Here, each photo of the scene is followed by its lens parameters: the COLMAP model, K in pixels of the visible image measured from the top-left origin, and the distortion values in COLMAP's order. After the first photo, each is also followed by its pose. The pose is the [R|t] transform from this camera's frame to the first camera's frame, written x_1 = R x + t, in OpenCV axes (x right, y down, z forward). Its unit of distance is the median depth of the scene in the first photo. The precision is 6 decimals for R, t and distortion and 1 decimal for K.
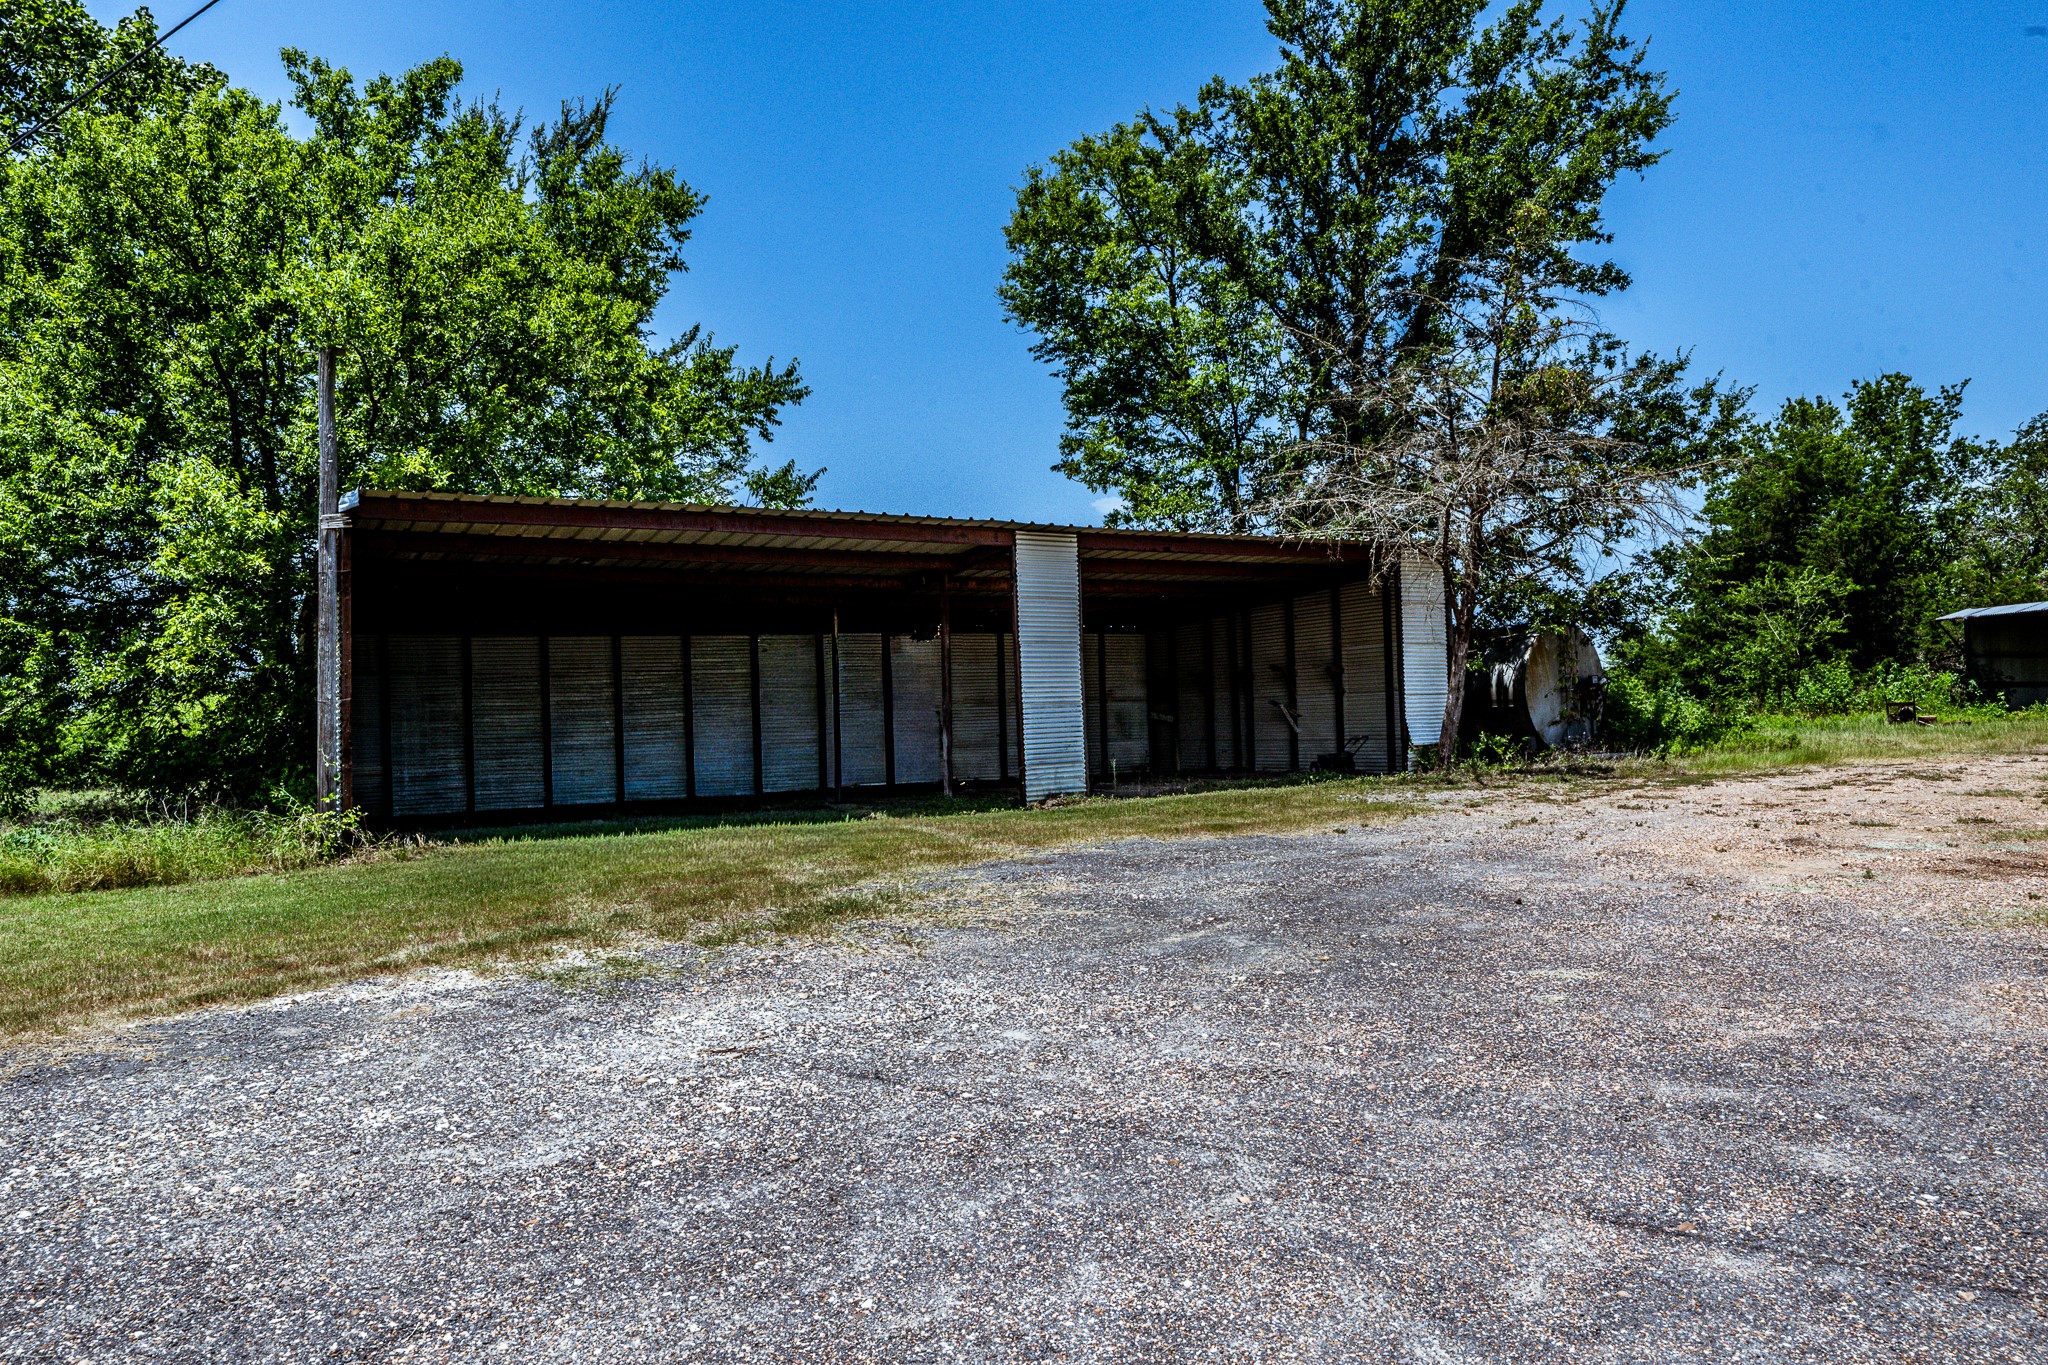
lens RADIAL K [[1355.1, 0, 1024.0], [0, 1355.1, 682.5], [0, 0, 1]] dist [0.001536, 0.000499]
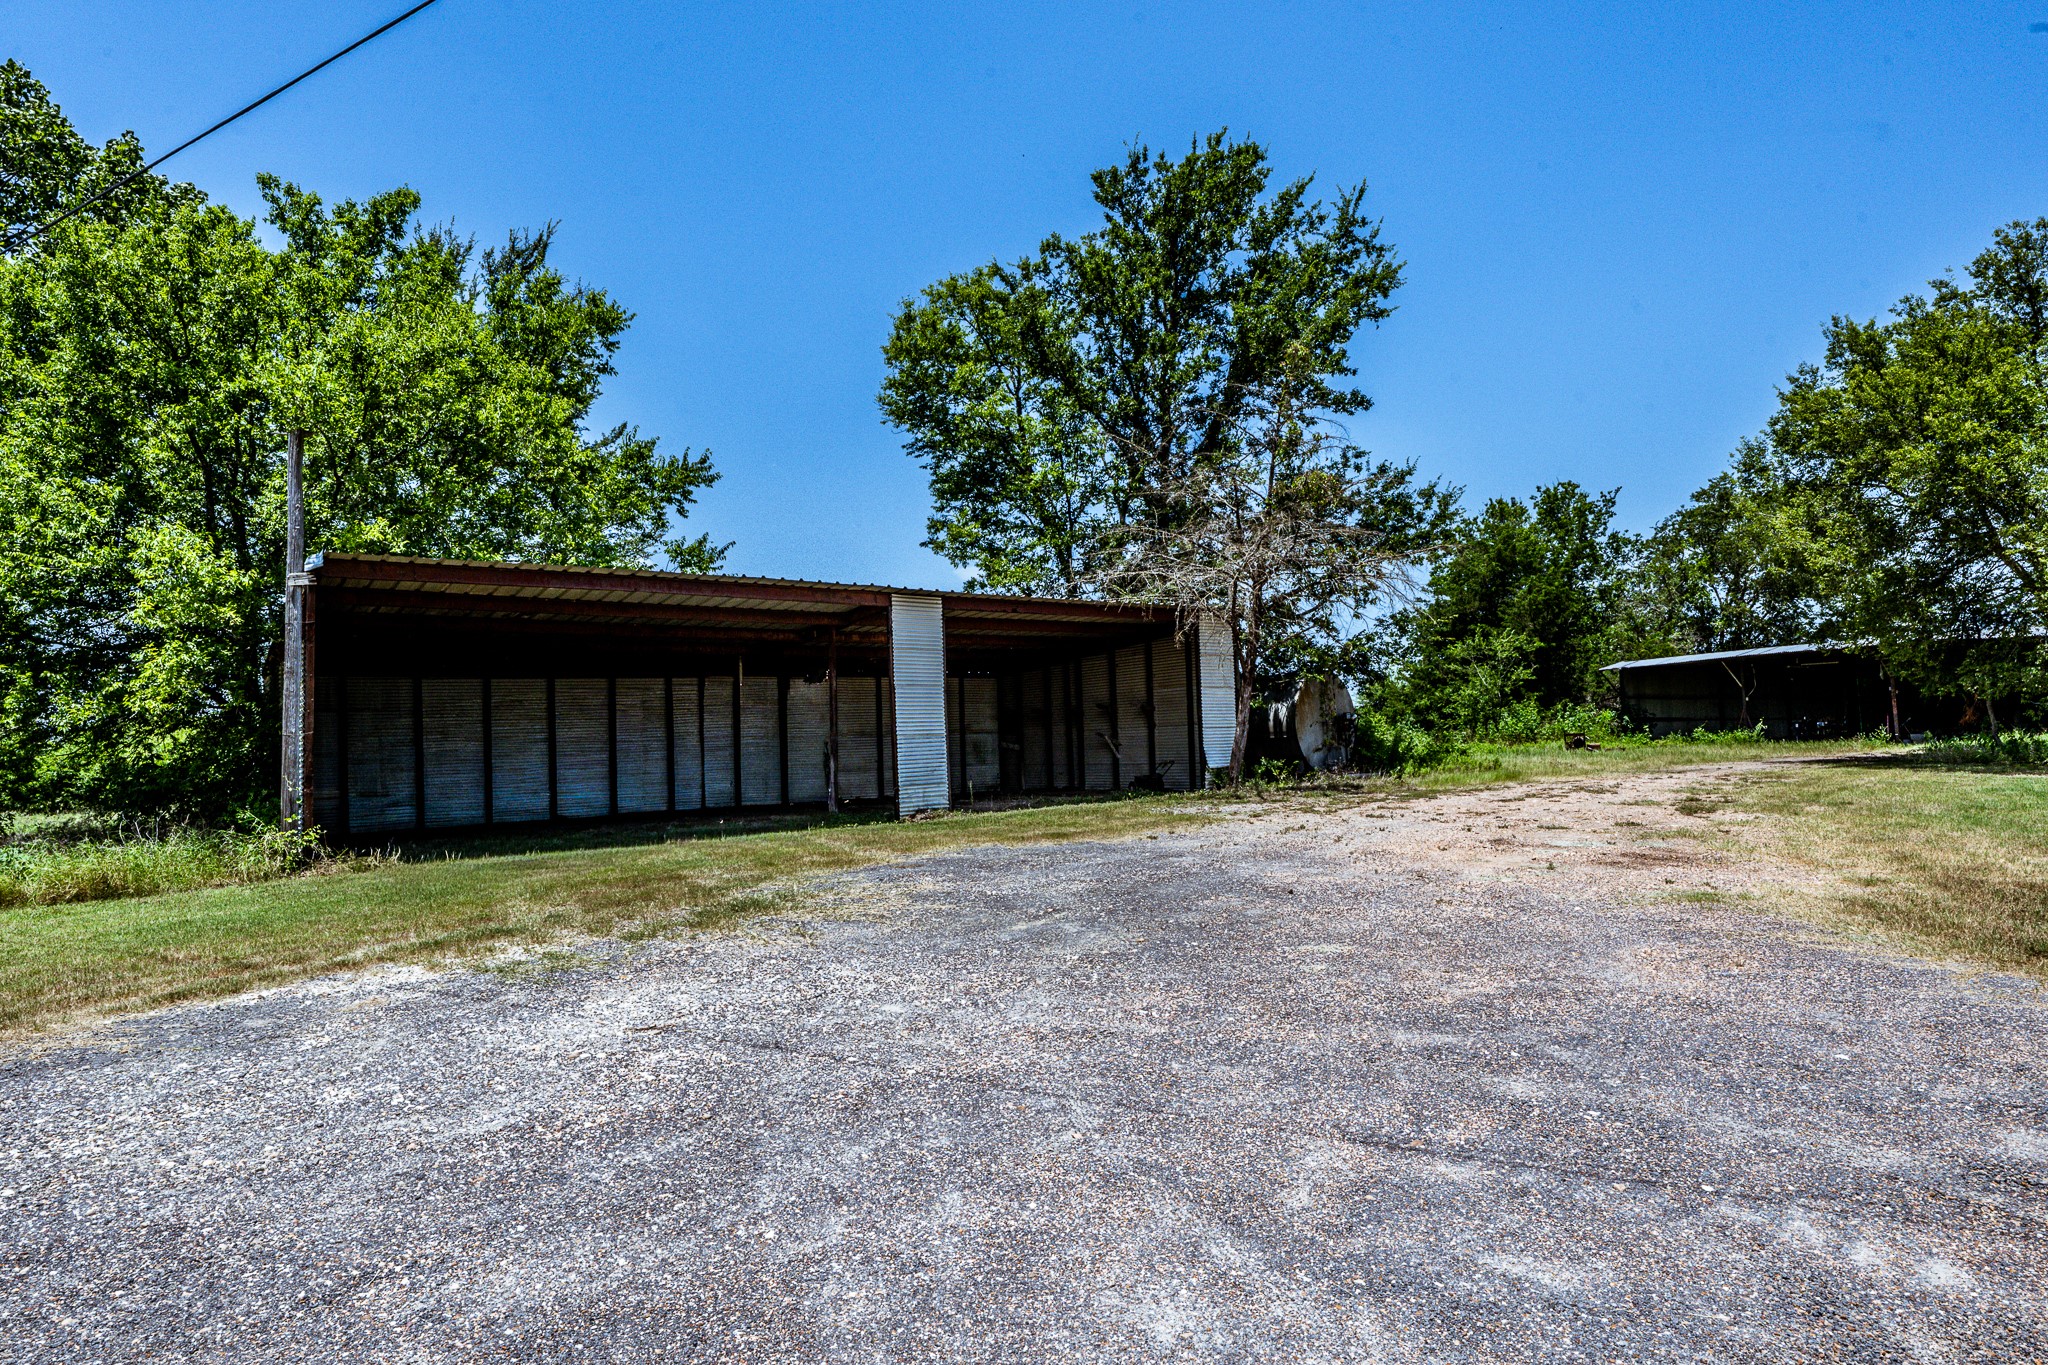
lens RADIAL K [[1107.5, 0, 1015.4], [0, 1107.5, 690.3], [0, 0, 1]] dist [0.001688, 0.000759]
pose [[0.994347, 0.002798, 0.106146, -0.000847], [-0.000185, 0.999697, -0.024619, -0.000677], [-0.106182, 0.024460, 0.994046, -0.003933]]
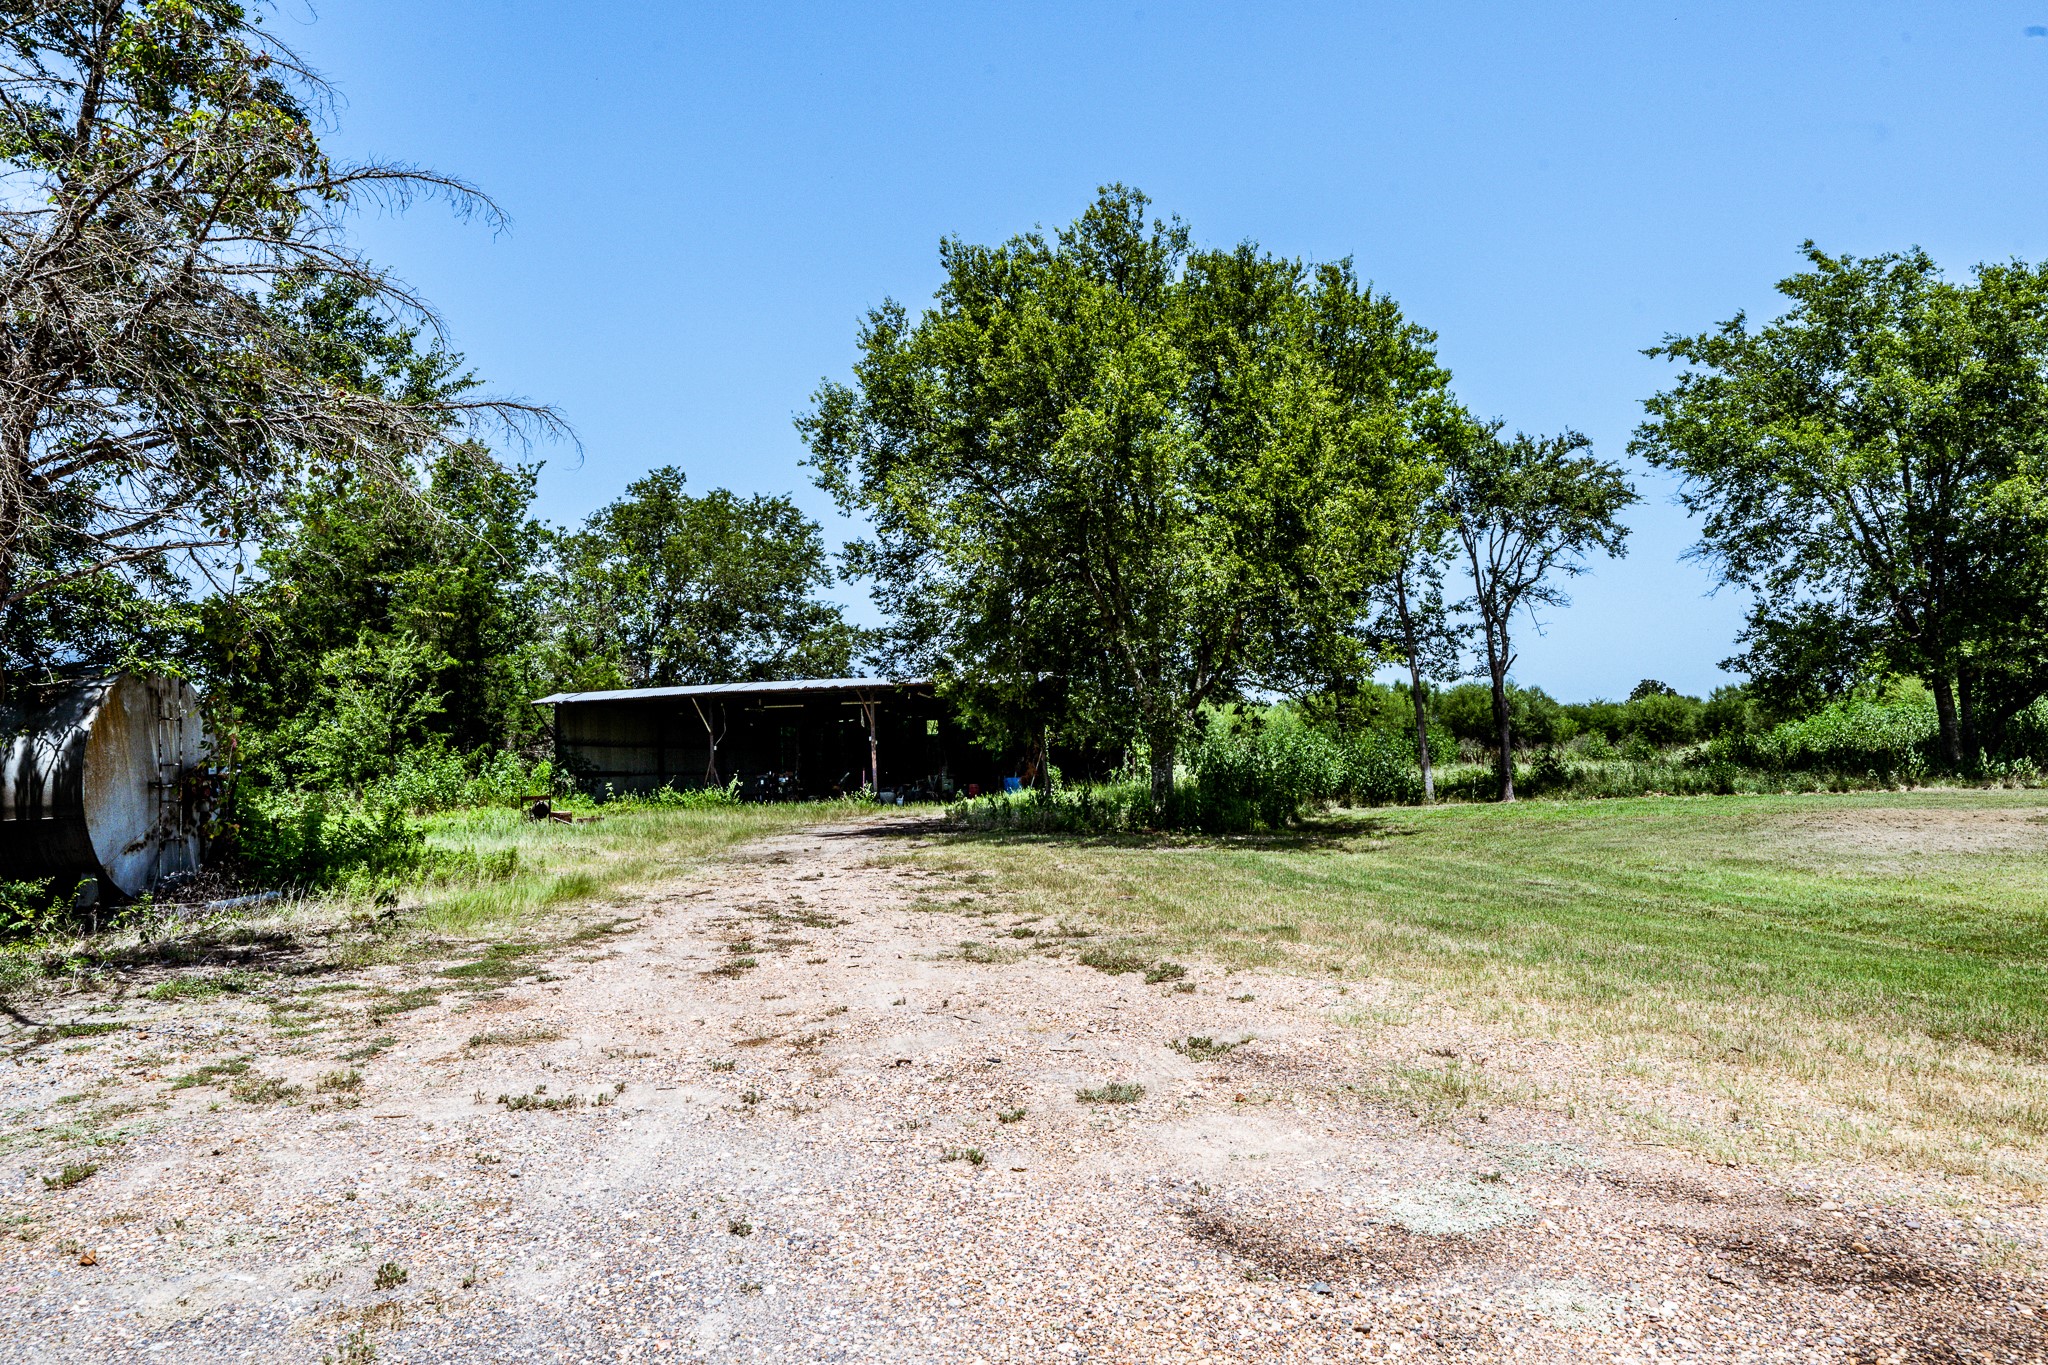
lens RADIAL K [[1355.1, 0, 1024.0], [0, 1355.1, 682.5], [0, 0, 1]] dist [0.001536, 0.000499]
pose [[0.520240, 0.059623, 0.851936, 0.164843], [-0.005806, 0.997784, -0.066285, -0.003755], [-0.854001, 0.029537, 0.519433, 0.624654]]
